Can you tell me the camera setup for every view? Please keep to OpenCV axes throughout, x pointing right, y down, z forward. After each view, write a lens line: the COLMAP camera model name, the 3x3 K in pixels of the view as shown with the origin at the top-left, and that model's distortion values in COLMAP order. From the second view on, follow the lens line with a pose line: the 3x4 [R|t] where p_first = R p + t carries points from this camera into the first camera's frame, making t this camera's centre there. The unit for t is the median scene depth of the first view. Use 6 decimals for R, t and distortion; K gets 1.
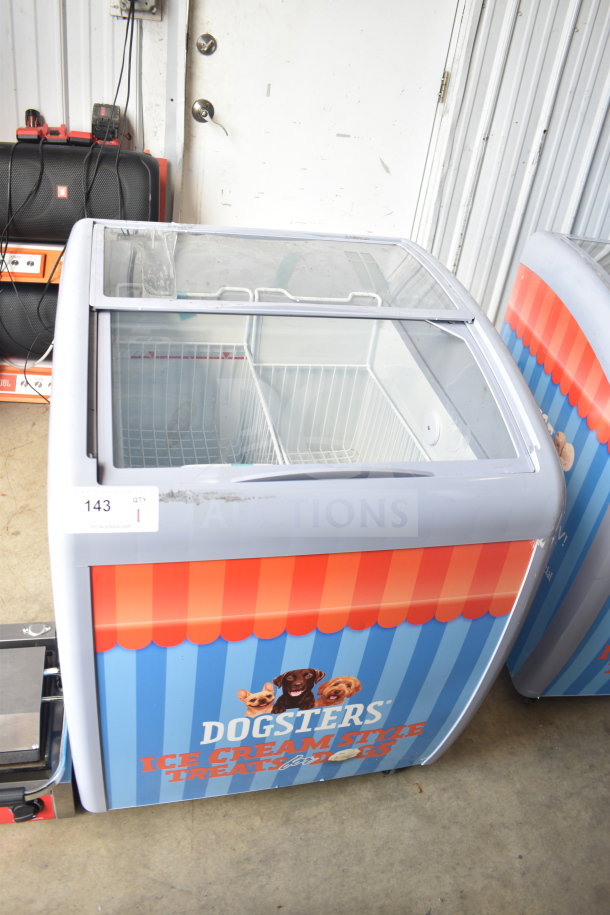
lens RADIAL K [[728.0, 0, 320.1], [0, 728.0, 458.4], [0, 0, 1]] dist [-0.095519, 0.017884]
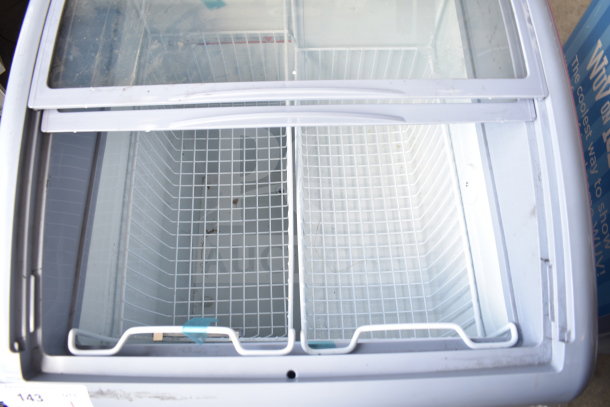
lens RADIAL K [[485.3, 0, 305.0], [0, 485.3, 203.5], [0, 0, 1]] dist [-0.095519, 0.017884]
pose [[0.961738, 0.140010, -0.235493, 0.113240], [-0.002088, 0.863278, 0.504724, -0.341428], [0.273963, -0.484920, 0.830540, 0.509221]]
